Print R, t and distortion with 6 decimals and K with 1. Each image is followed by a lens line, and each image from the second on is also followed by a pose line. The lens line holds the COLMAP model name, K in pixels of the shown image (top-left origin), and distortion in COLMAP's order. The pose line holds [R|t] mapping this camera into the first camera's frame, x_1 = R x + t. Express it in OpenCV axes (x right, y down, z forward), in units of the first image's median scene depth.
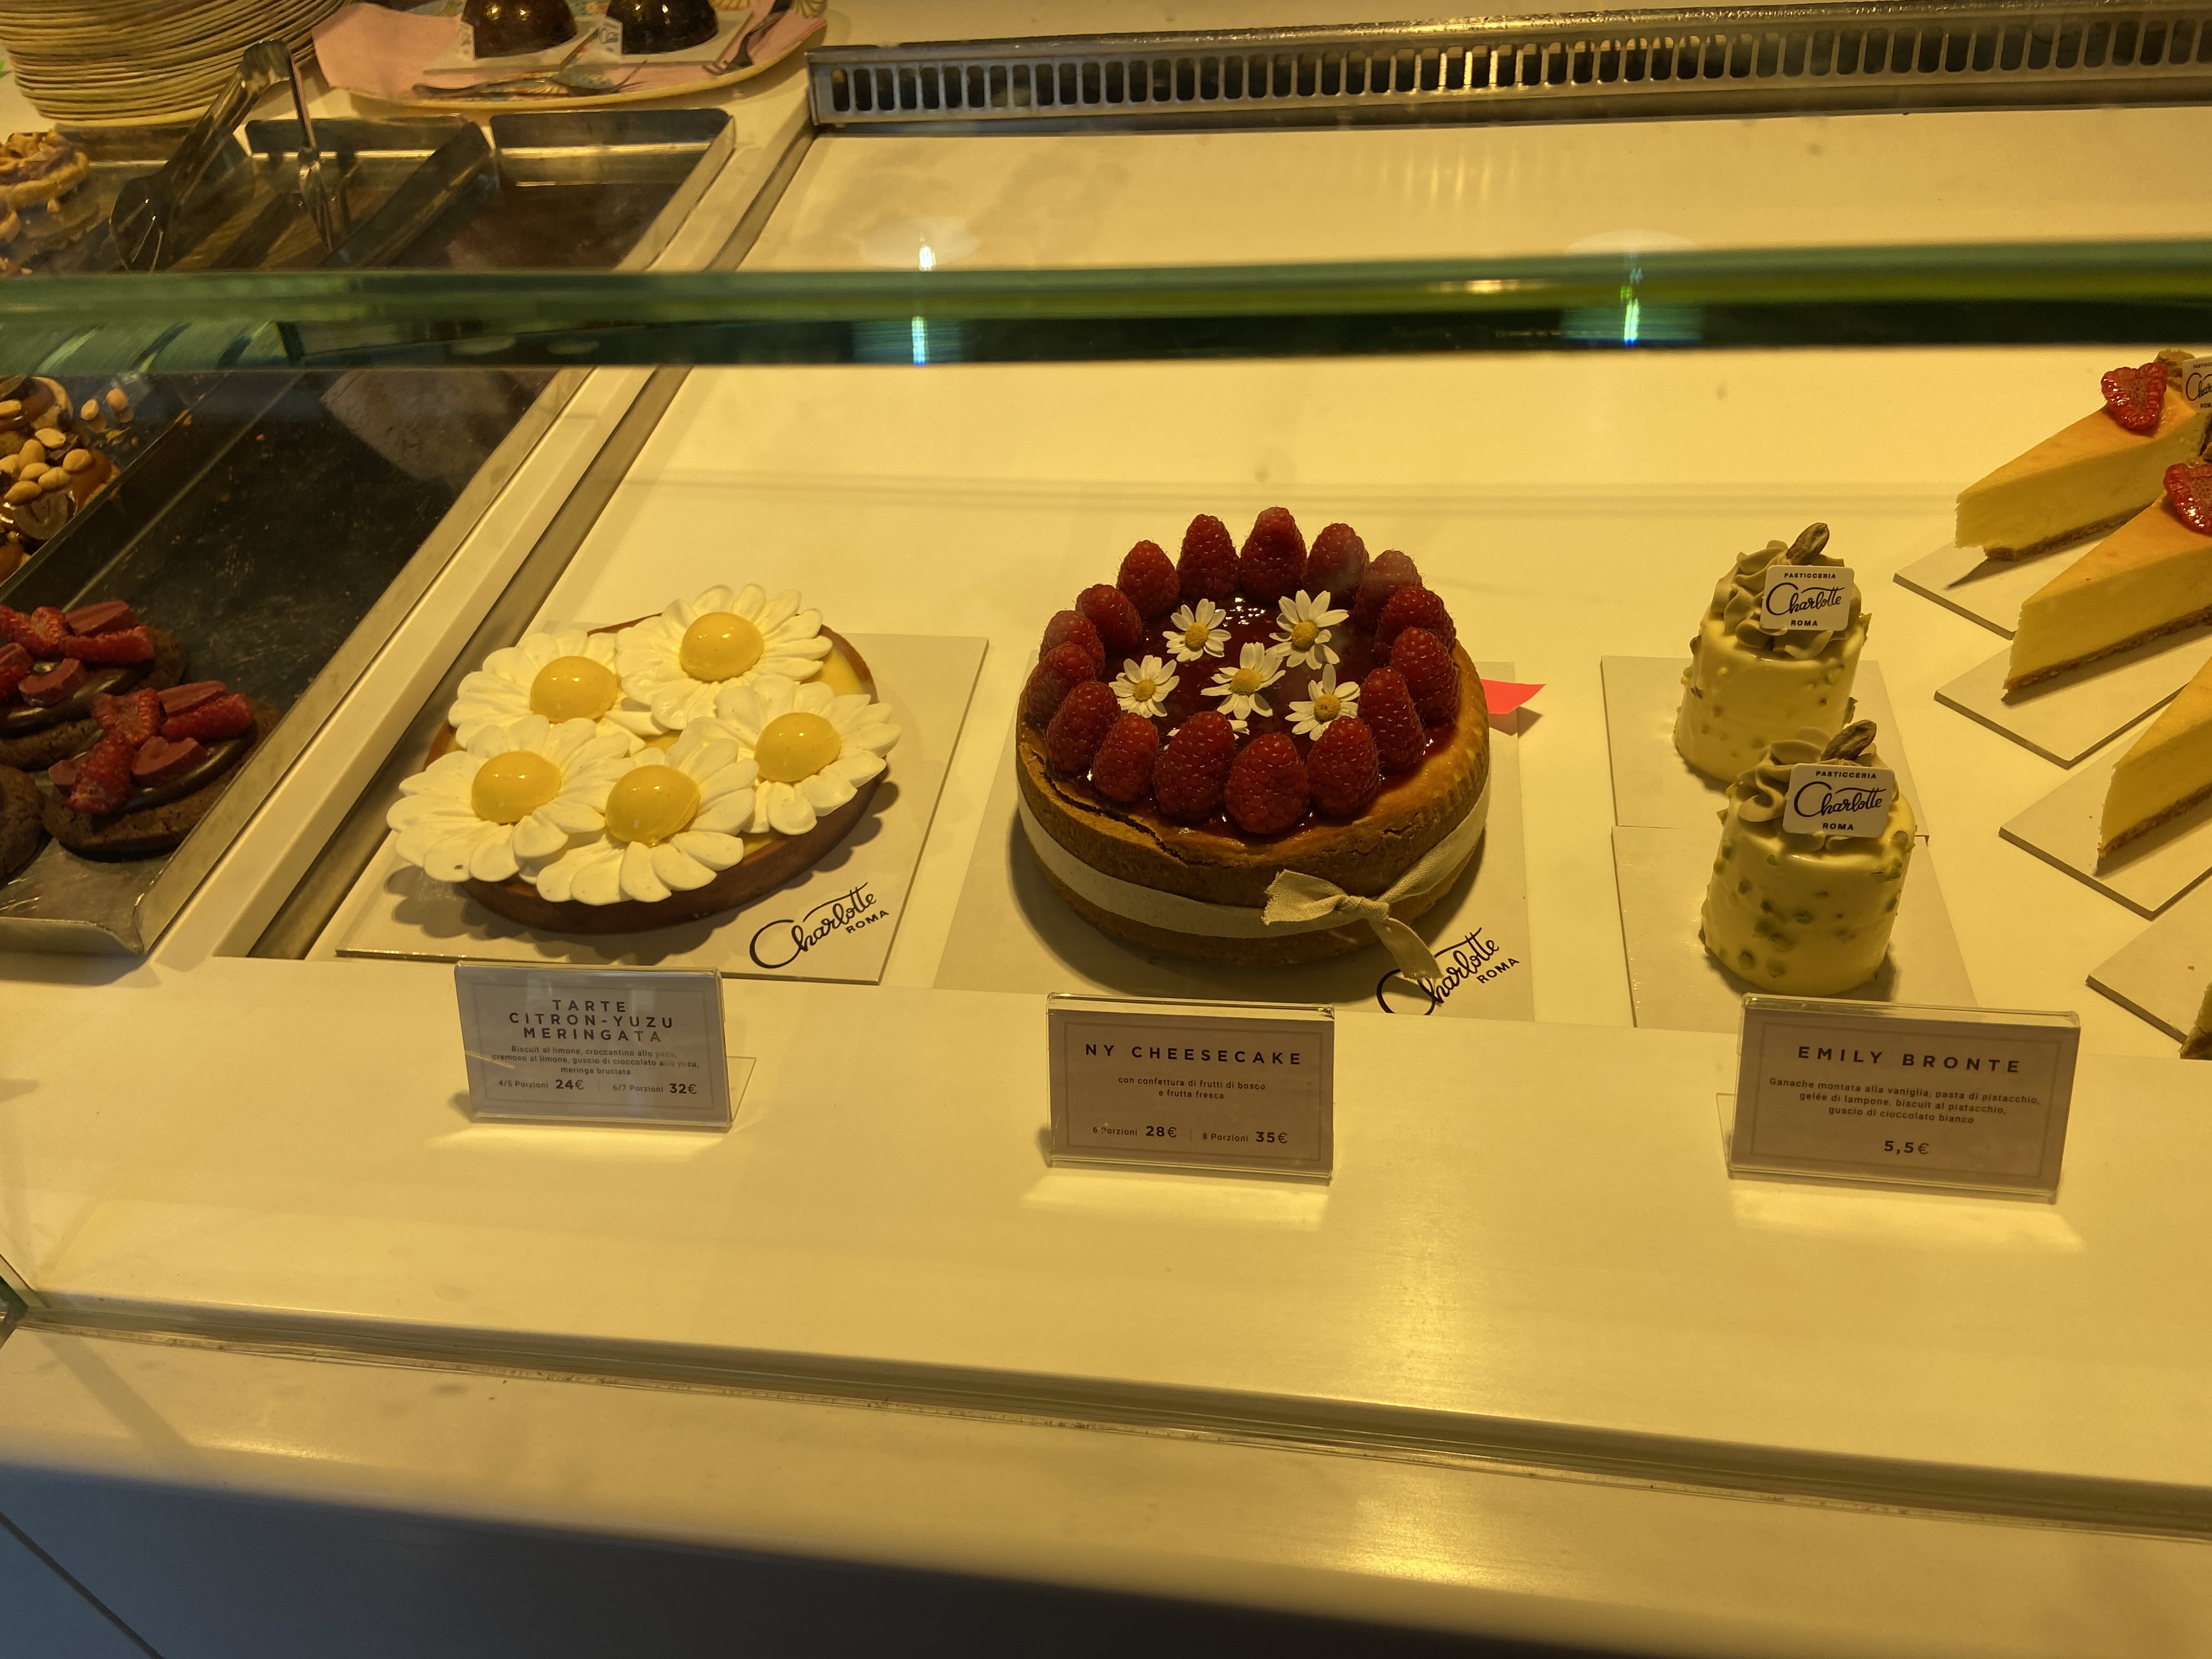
lens RADIAL K [[1685.0, 0, 1091.2], [0, 1685.0, 817.8], [0, 0, 1]] dist [0.106354, -0.040400]
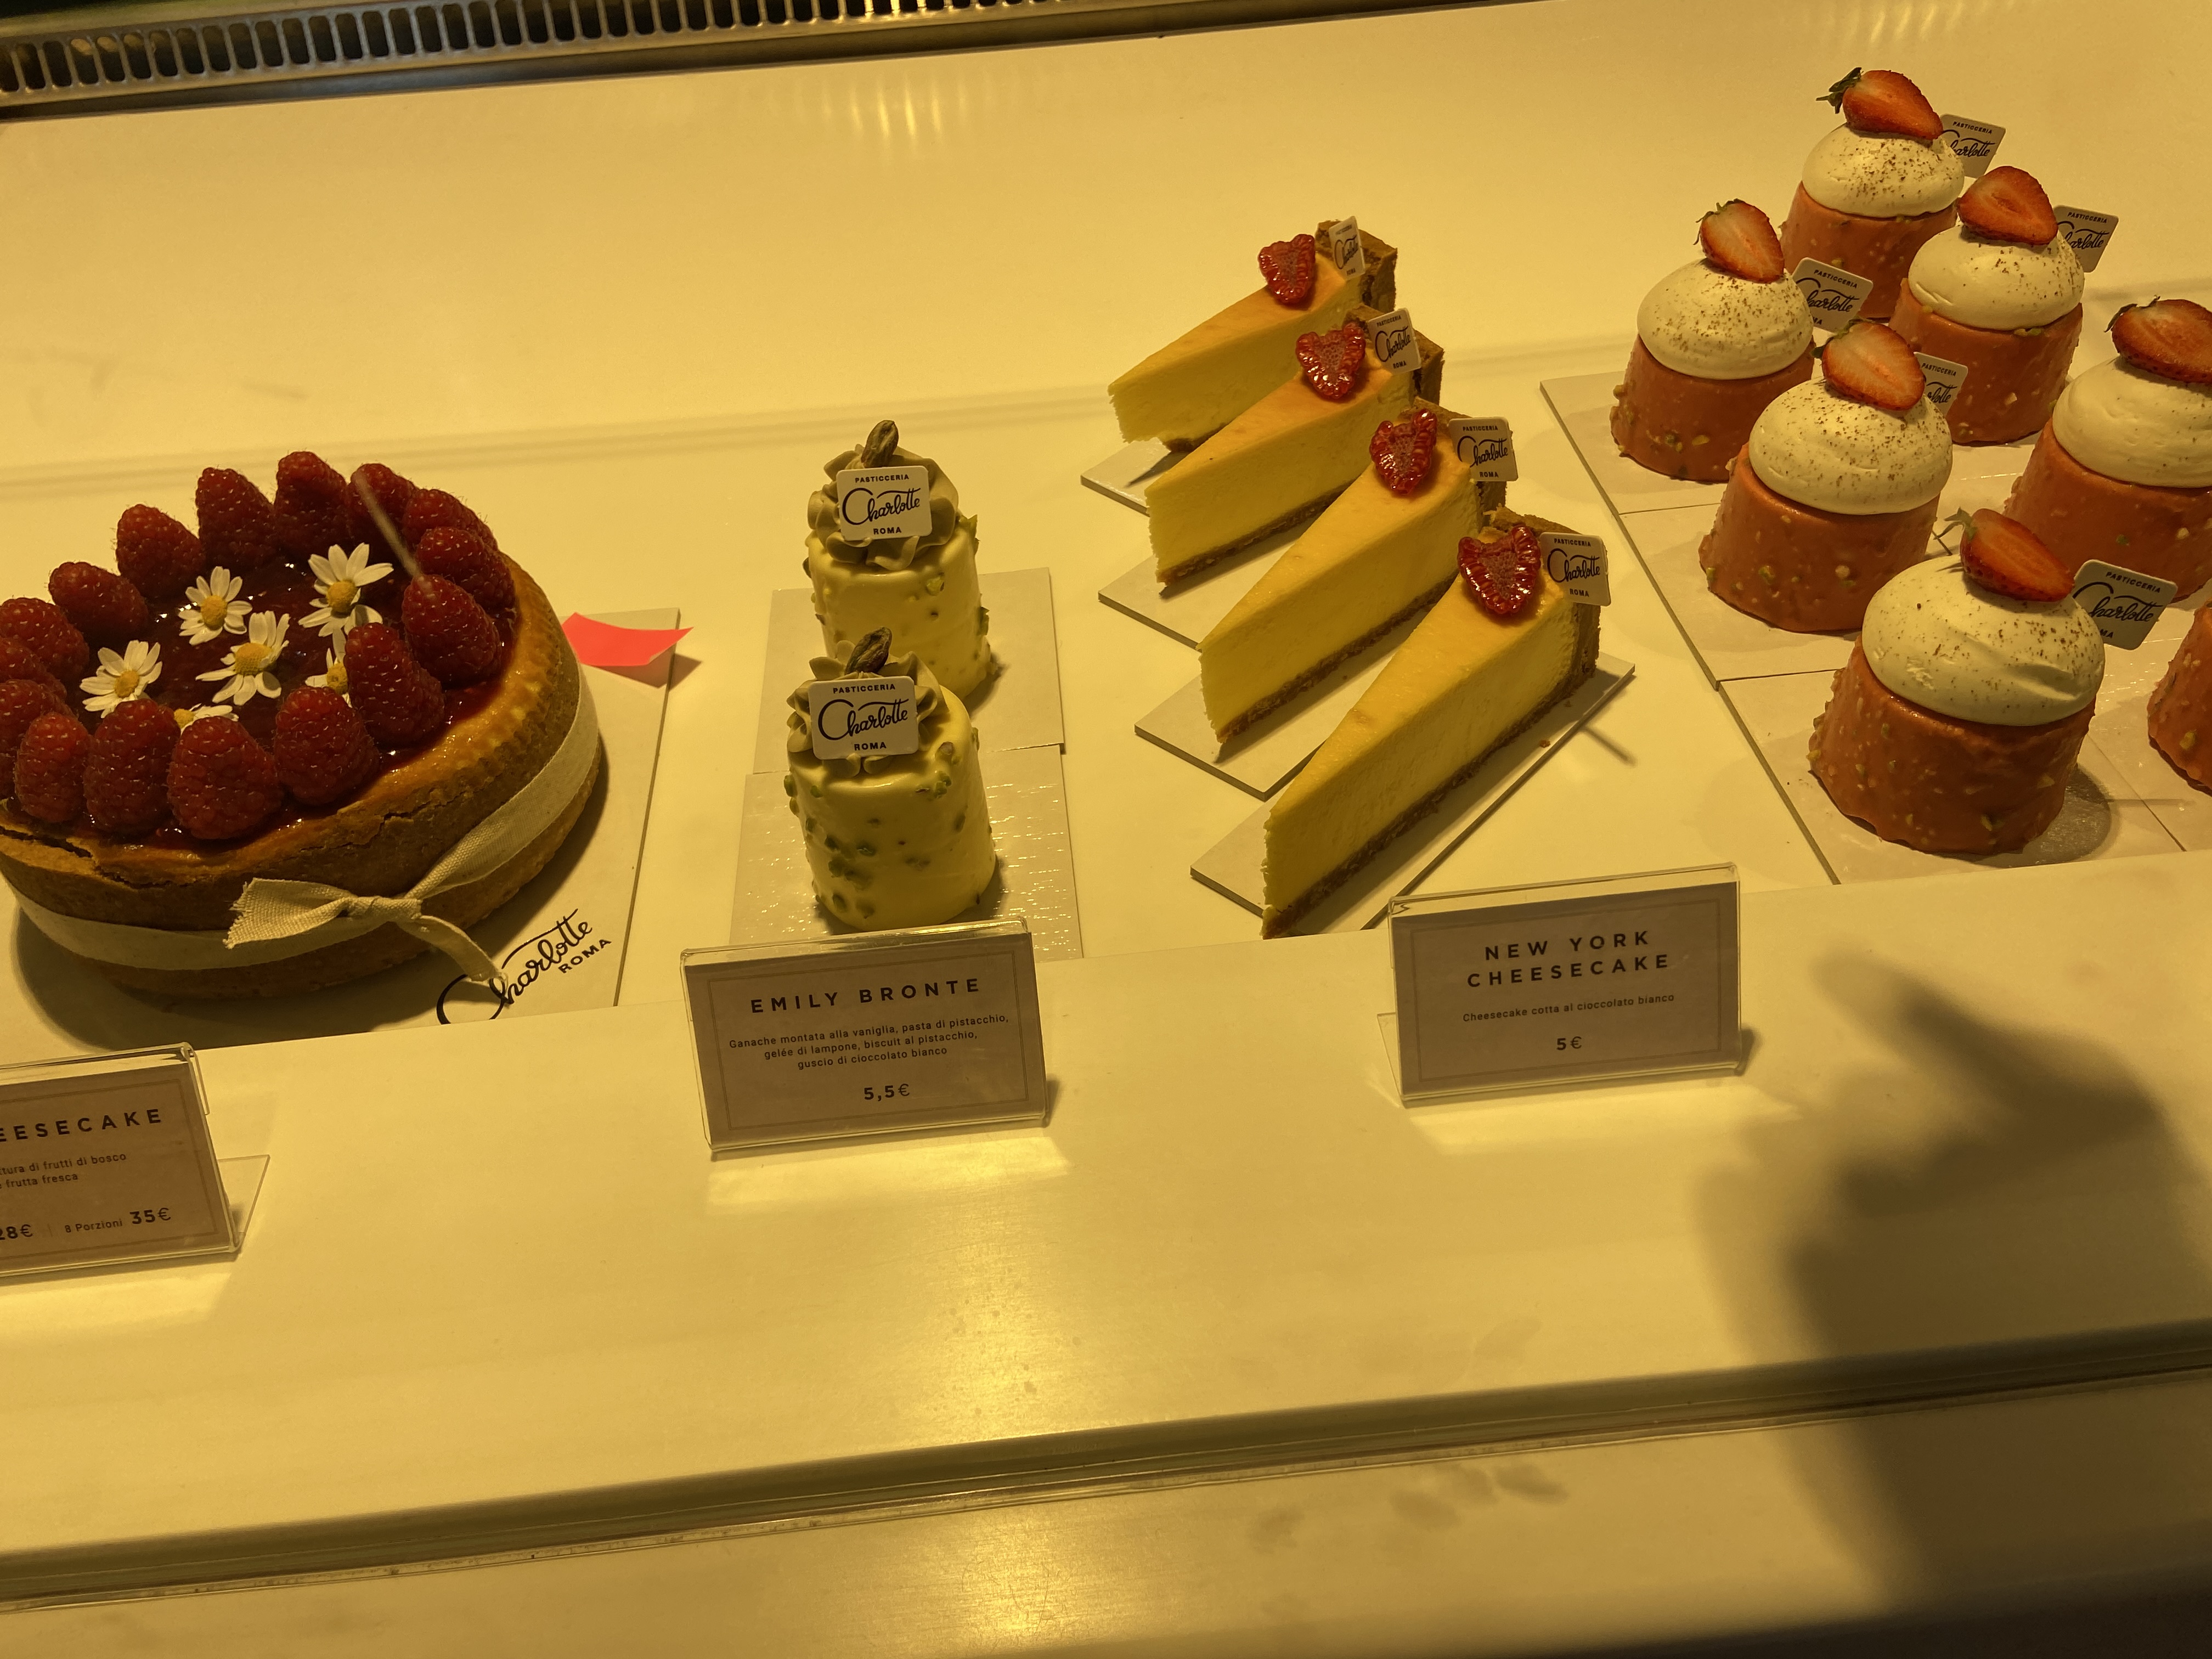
lens RADIAL K [[1685.0, 0, 1101.2], [0, 1685.0, 819.7], [0, 0, 1]] dist [0.106354, -0.040400]
pose [[0.975413, -0.134038, 0.174940, 0.362060], [0.131918, 0.990976, 0.023746, 0.035411], [-0.176545, -0.000085, 0.984293, 0.087806]]
